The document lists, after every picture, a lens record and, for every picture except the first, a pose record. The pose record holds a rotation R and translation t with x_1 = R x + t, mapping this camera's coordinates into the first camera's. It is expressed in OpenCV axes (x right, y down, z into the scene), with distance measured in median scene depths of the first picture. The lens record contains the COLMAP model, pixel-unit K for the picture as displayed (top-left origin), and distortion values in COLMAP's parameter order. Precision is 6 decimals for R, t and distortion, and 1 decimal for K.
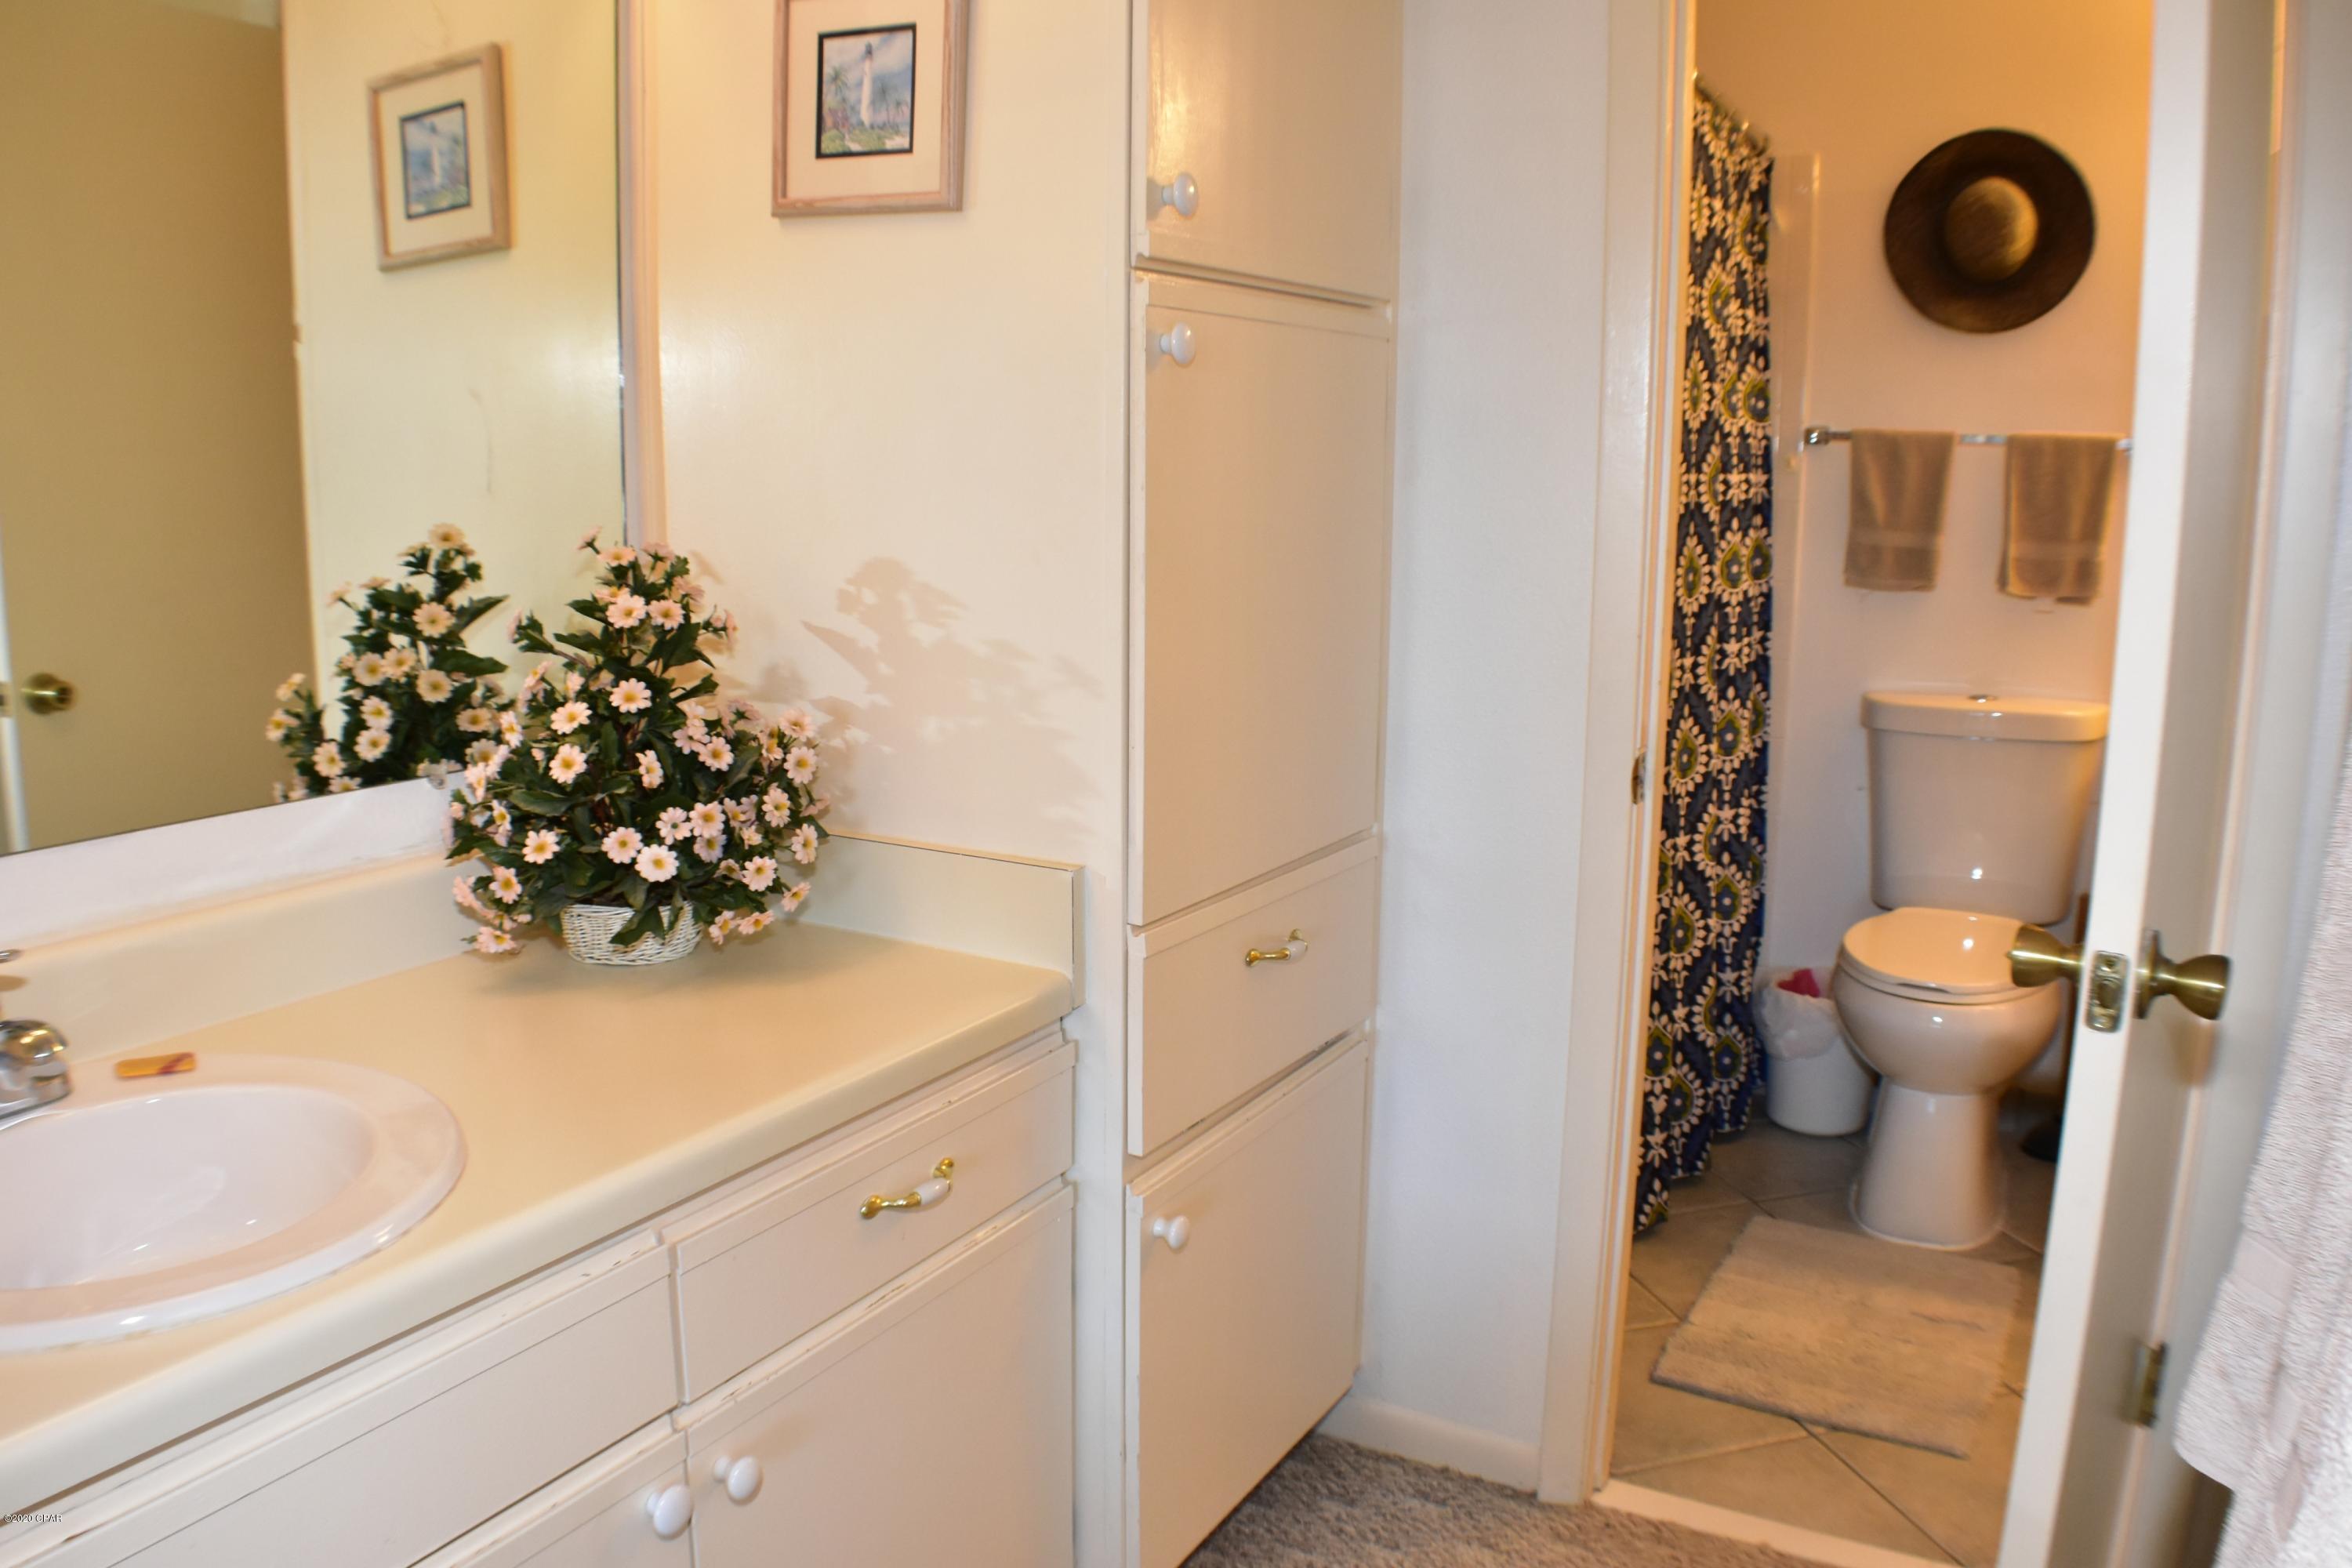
lens RADIAL K [[1767.2, 0, 1176.0], [0, 1767.2, 784.0], [0, 0, 1]] dist [-0.166146, 0.043077]
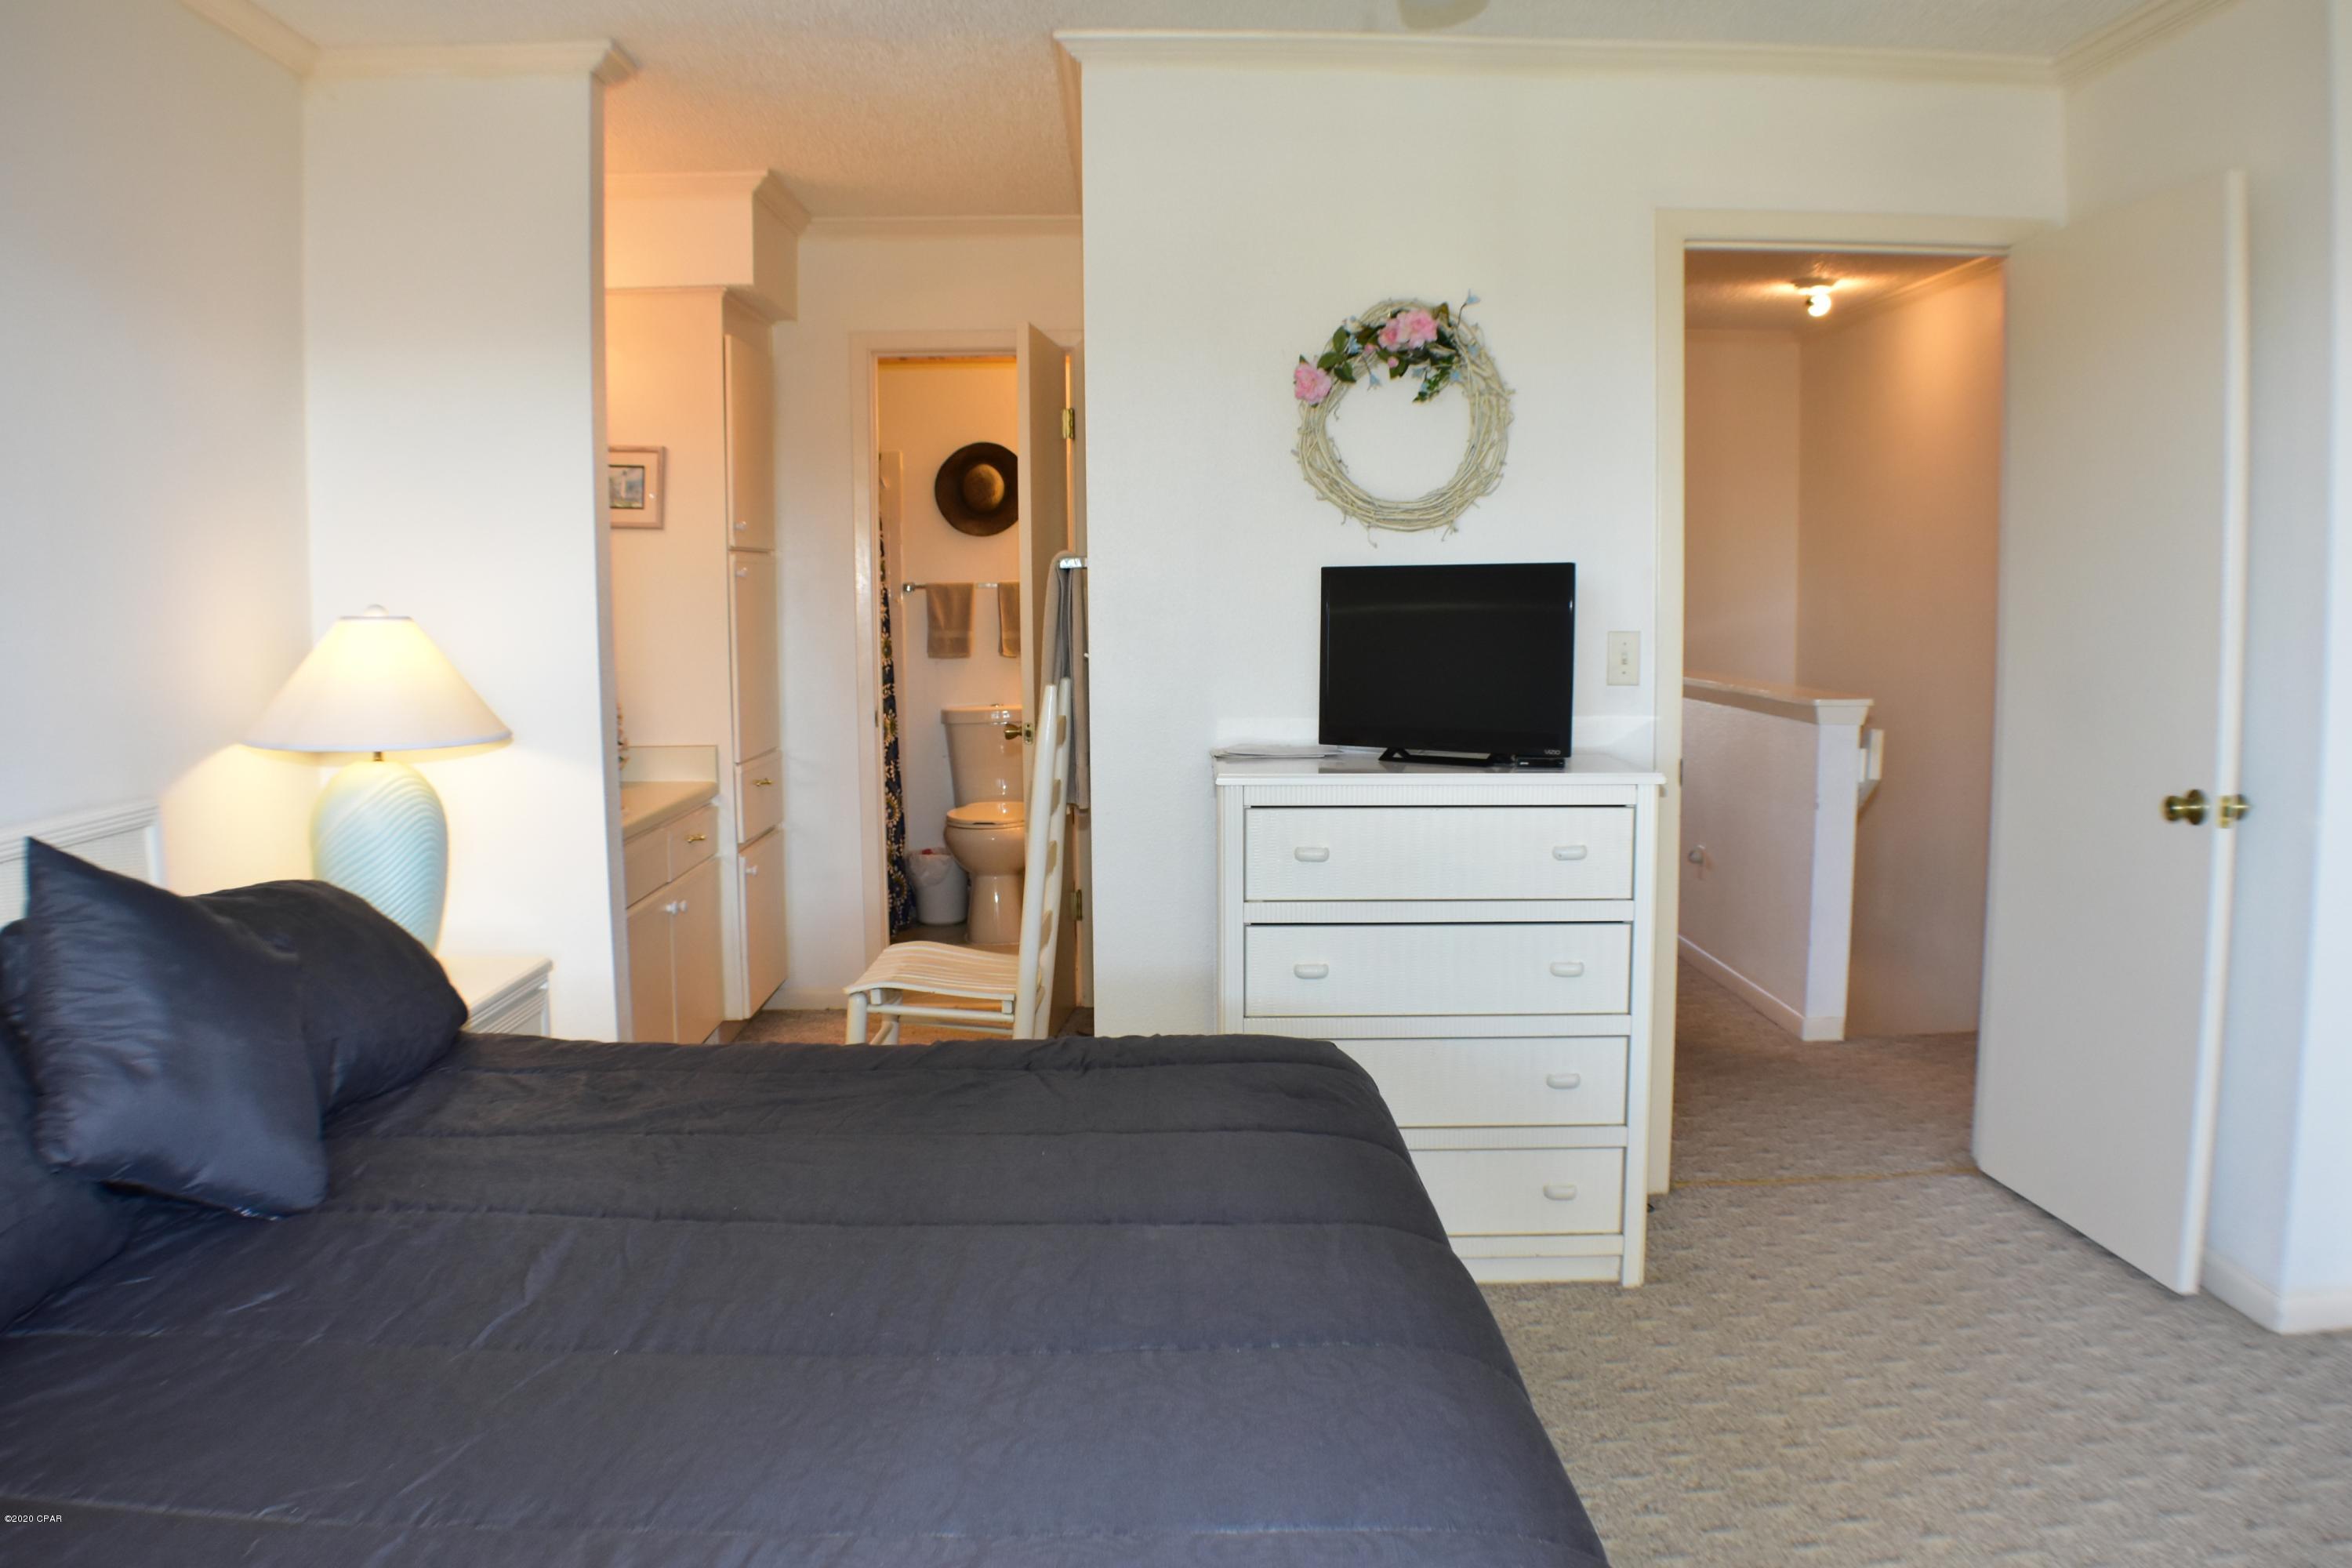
lens RADIAL K [[1767.2, 0, 1176.0], [0, 1767.2, 784.0], [0, 0, 1]] dist [-0.166146, 0.043077]
pose [[0.857537, -0.072943, 0.509225, -0.598955], [0.111396, 0.992739, -0.045388, 0.221358], [-0.502216, 0.095647, 0.859436, -1.285951]]
